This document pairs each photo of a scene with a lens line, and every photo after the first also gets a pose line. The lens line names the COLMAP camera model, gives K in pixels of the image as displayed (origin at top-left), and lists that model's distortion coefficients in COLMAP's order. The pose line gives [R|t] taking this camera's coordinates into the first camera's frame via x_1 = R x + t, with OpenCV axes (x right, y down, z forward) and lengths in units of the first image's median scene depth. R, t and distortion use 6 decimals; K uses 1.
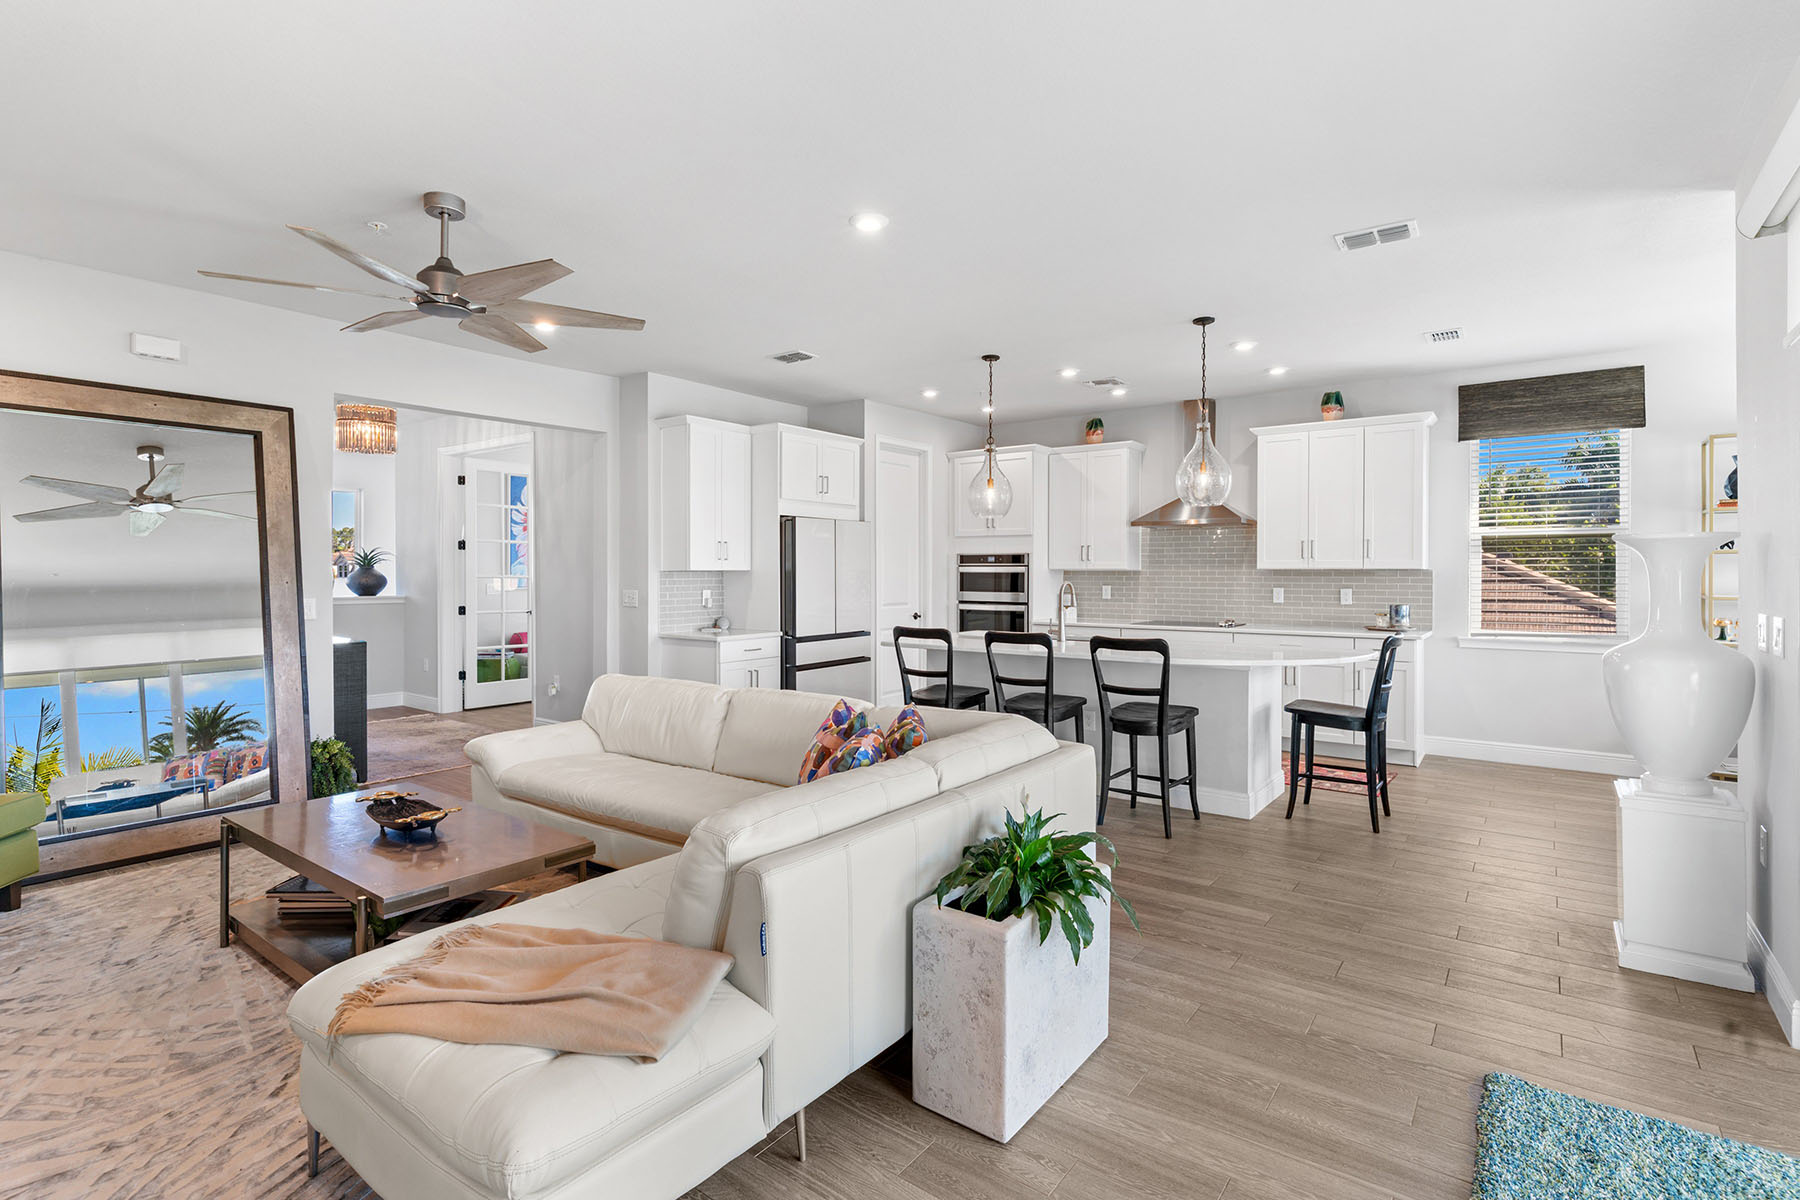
lens RADIAL K [[862.5, 0, 877.5], [0, 862.5, 574.1], [0, 0, 1]] dist [0.002880, 0.000514]
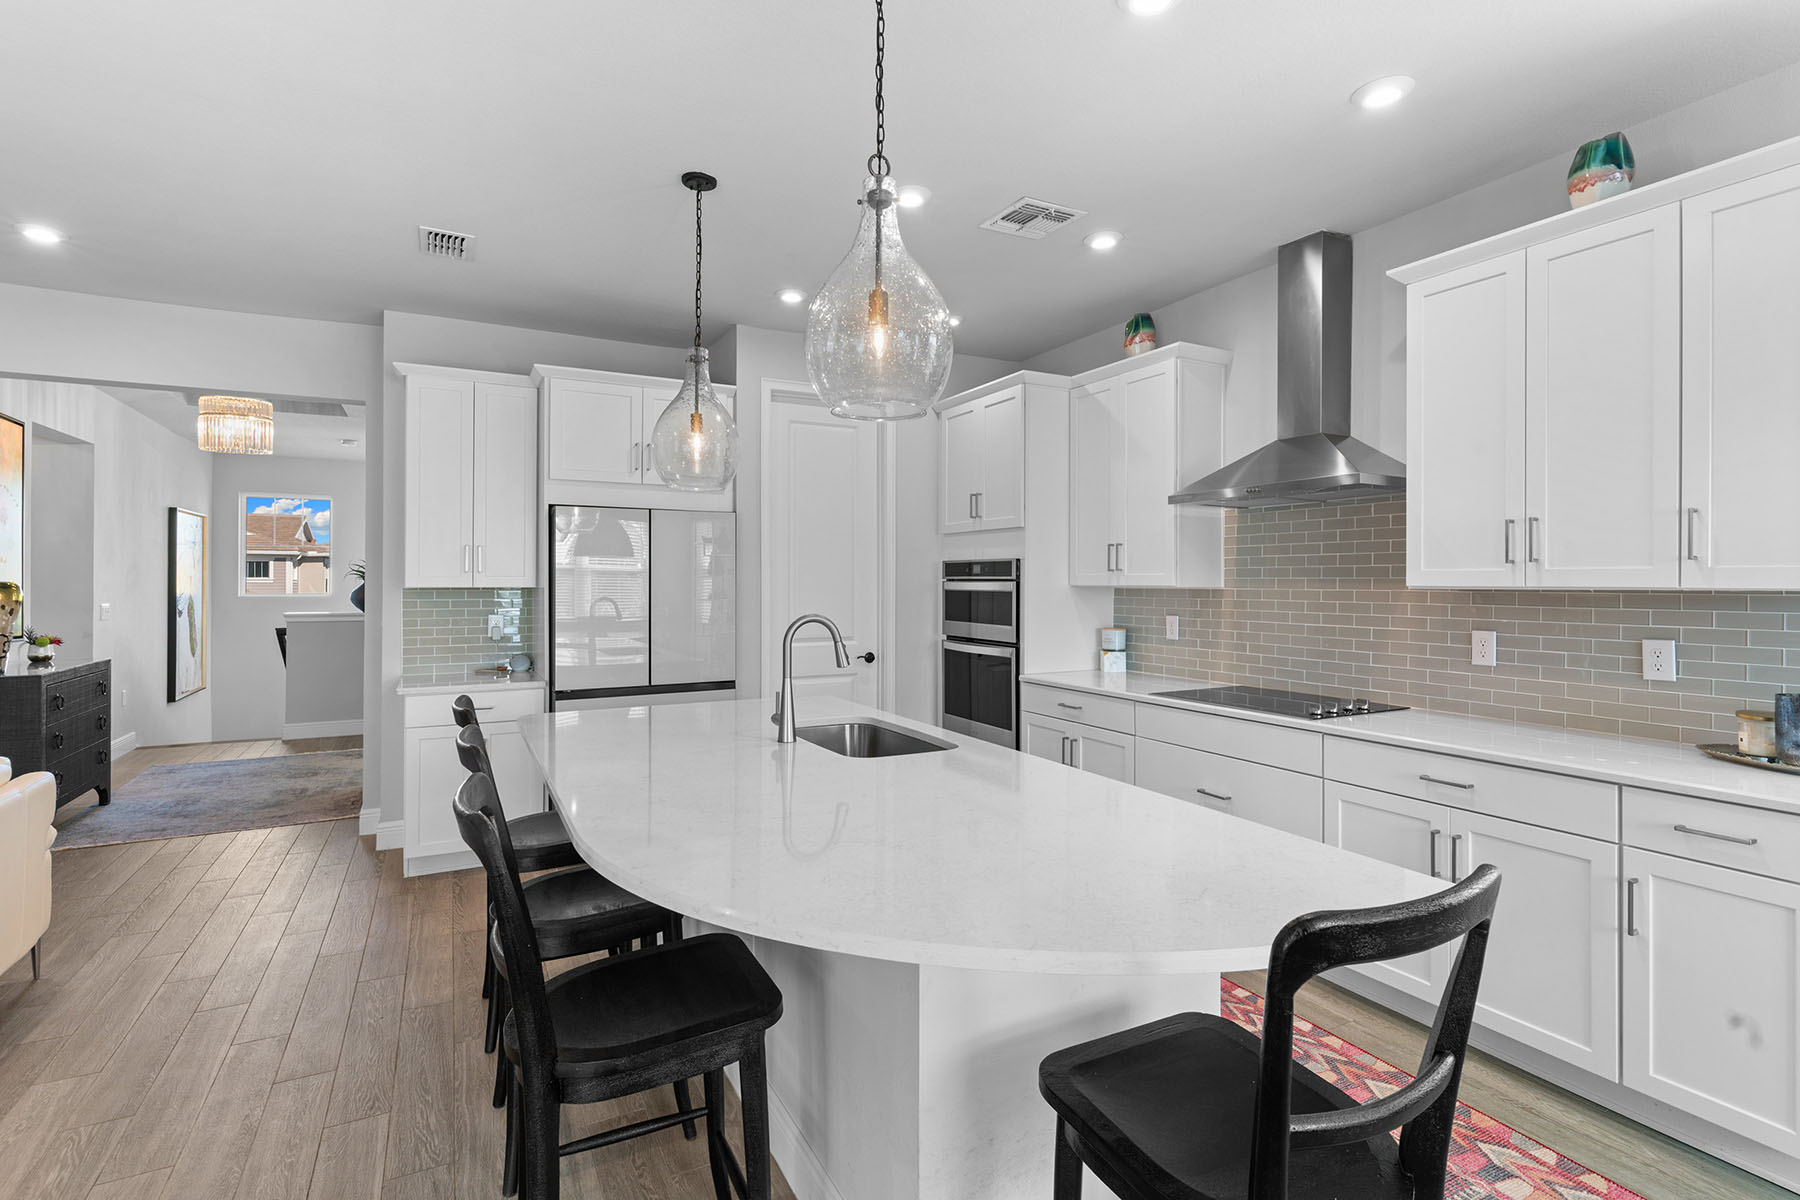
lens RADIAL K [[862.5, 0, 880.6], [0, 862.5, 584.7], [0, 0, 1]] dist [0.002880, 0.000514]
pose [[0.909190, 0.001694, -0.416379, 0.355139], [-0.002188, 0.999997, -0.000707, -0.006342], [0.416377, 0.001554, 0.909191, 0.457685]]
